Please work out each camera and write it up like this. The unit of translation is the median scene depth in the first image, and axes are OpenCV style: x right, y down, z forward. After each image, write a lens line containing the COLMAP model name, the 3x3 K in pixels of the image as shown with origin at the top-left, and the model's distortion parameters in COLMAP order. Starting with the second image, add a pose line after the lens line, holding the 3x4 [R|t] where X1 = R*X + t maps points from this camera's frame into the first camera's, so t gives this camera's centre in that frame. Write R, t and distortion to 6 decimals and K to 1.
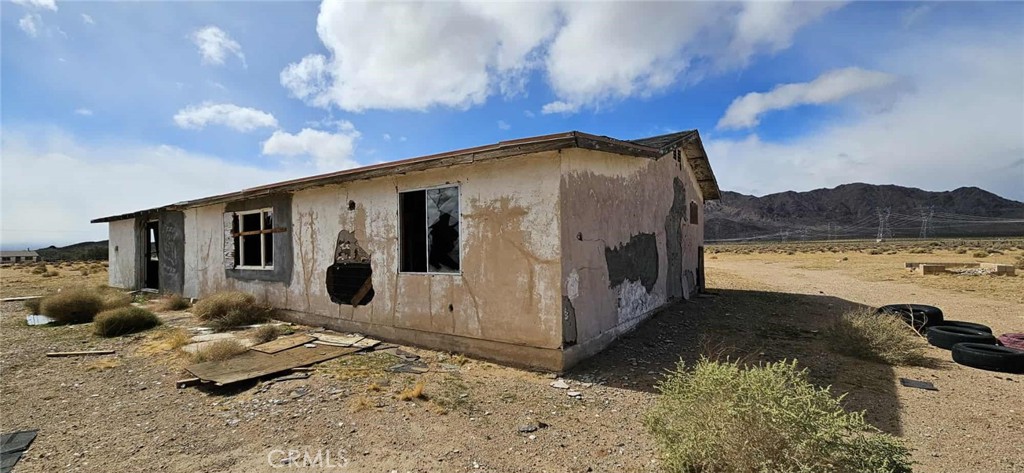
lens RADIAL K [[391.3, 0, 431.4], [0, 391.3, 221.4], [0, 0, 1]] dist [0.014572, 0.000088]
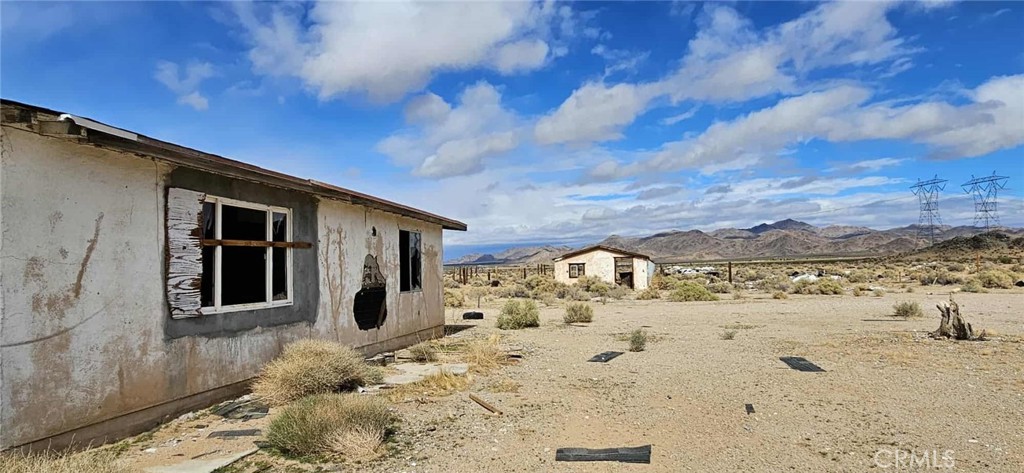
lens RADIAL K [[422.9, 0, 509.9], [0, 422.9, 244.1], [0, 0, 1]] dist [0.000254, 0.000122]
pose [[-0.332659, 0.085879, 0.939129, -0.779882], [-0.033727, 0.994124, -0.102854, 0.054183], [-0.942444, -0.065889, -0.327808, 0.586464]]
